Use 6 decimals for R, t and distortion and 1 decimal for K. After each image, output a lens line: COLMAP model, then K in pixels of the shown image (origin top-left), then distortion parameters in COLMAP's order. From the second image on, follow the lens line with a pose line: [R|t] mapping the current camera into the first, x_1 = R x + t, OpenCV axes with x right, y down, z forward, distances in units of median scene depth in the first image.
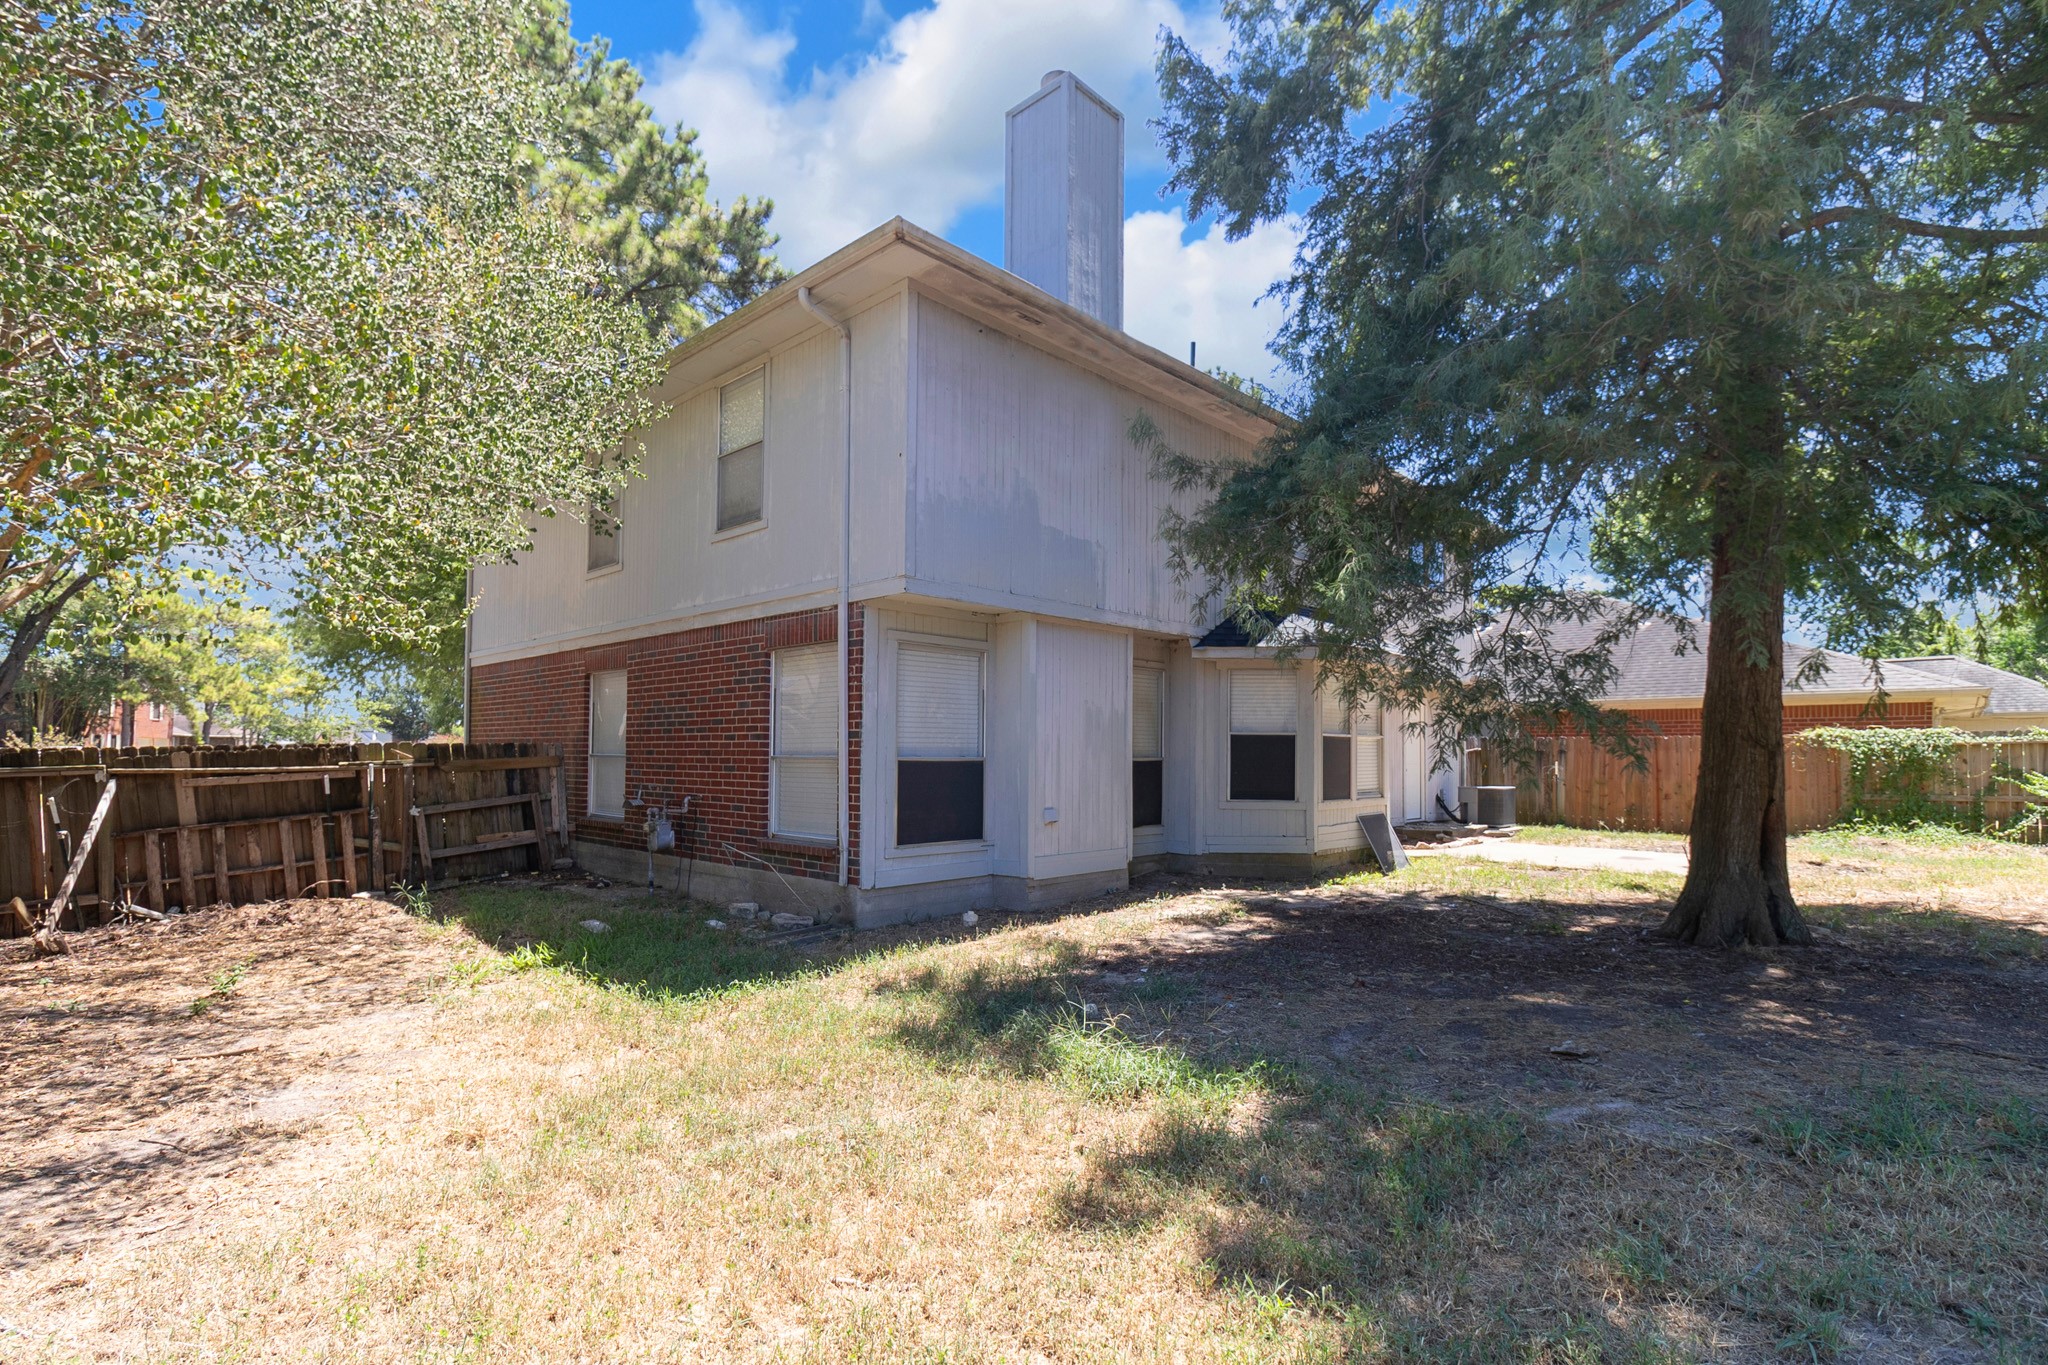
lens RADIAL K [[953.3, 0, 1023.2], [0, 953.3, 738.8], [0, 0, 1]] dist [-0.000859, -0.000127]
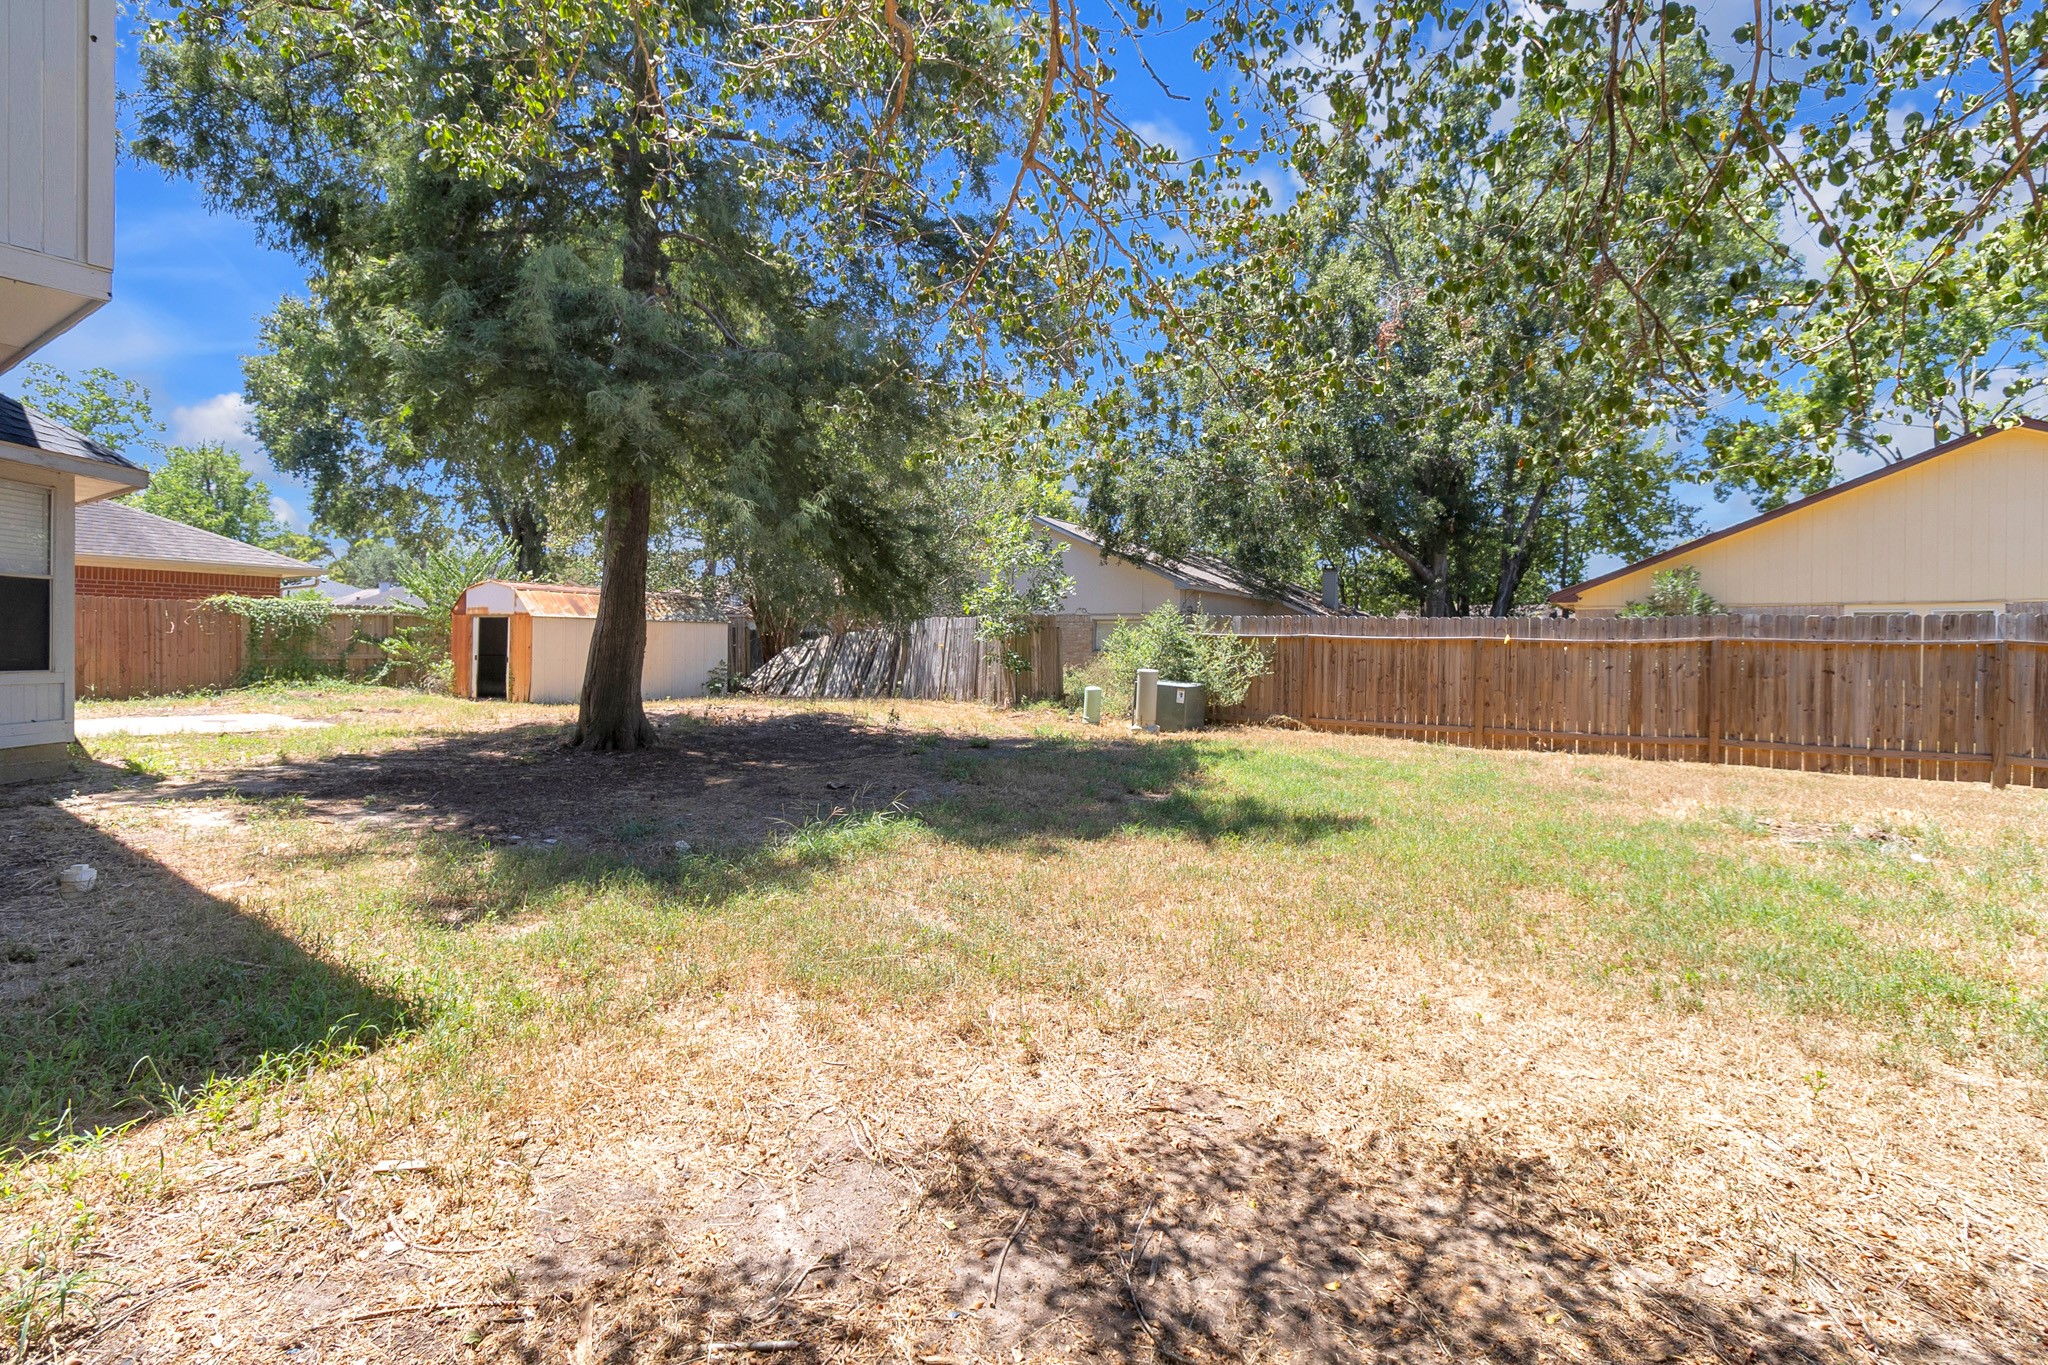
lens RADIAL K [[965.6, 0, 1025.7], [0, 965.6, 648.9], [0, 0, 1]] dist [0.000099, 0.000000]
pose [[-0.150147, -0.011743, 0.988594, -0.633706], [-0.030471, 0.999509, 0.007245, 0.023894], [-0.988194, -0.029036, -0.150431, 0.467883]]
